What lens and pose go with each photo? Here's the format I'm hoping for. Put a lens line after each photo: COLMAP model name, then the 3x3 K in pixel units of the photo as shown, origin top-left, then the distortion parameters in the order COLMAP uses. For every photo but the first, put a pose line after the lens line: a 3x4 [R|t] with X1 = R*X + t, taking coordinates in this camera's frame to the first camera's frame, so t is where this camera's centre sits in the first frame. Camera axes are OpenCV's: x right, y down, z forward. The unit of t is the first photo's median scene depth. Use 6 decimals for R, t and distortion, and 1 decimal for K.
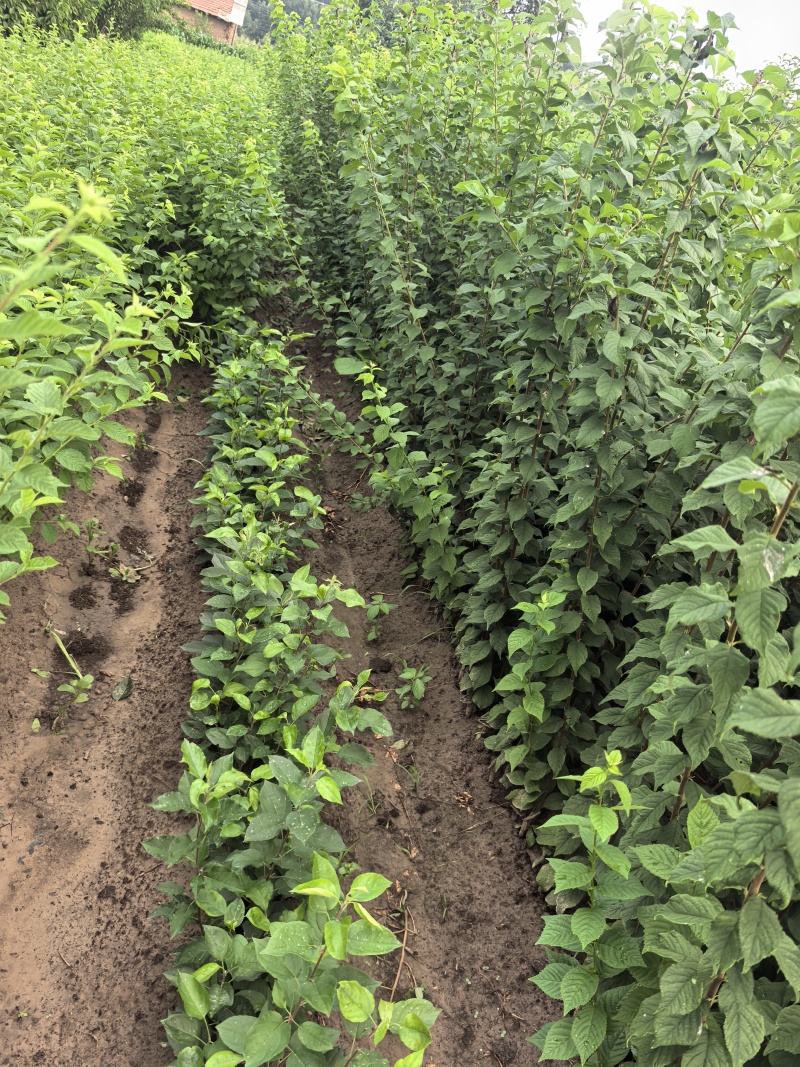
lens RADIAL K [[850.5, 0, 395.6], [0, 850.5, 537.3], [0, 0, 1]] dist [0.018753, -0.022019]
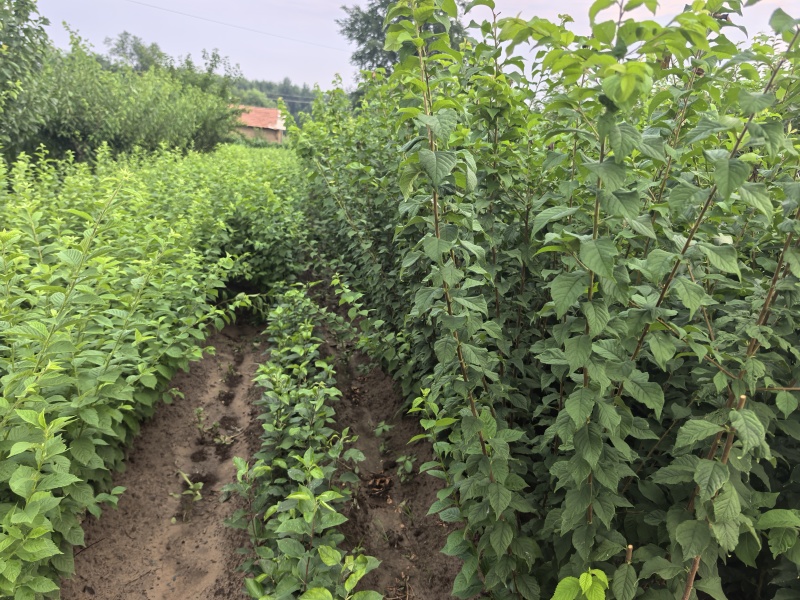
lens RADIAL K [[637.7, 0, 402.6], [0, 637.7, 297.0], [0, 0, 1]] dist [0.018753, -0.022019]
pose [[0.975574, -0.216324, -0.038199, 0.118685], [0.200414, 0.947690, -0.248429, 0.158874], [0.089942, 0.234706, 0.967896, -0.204683]]
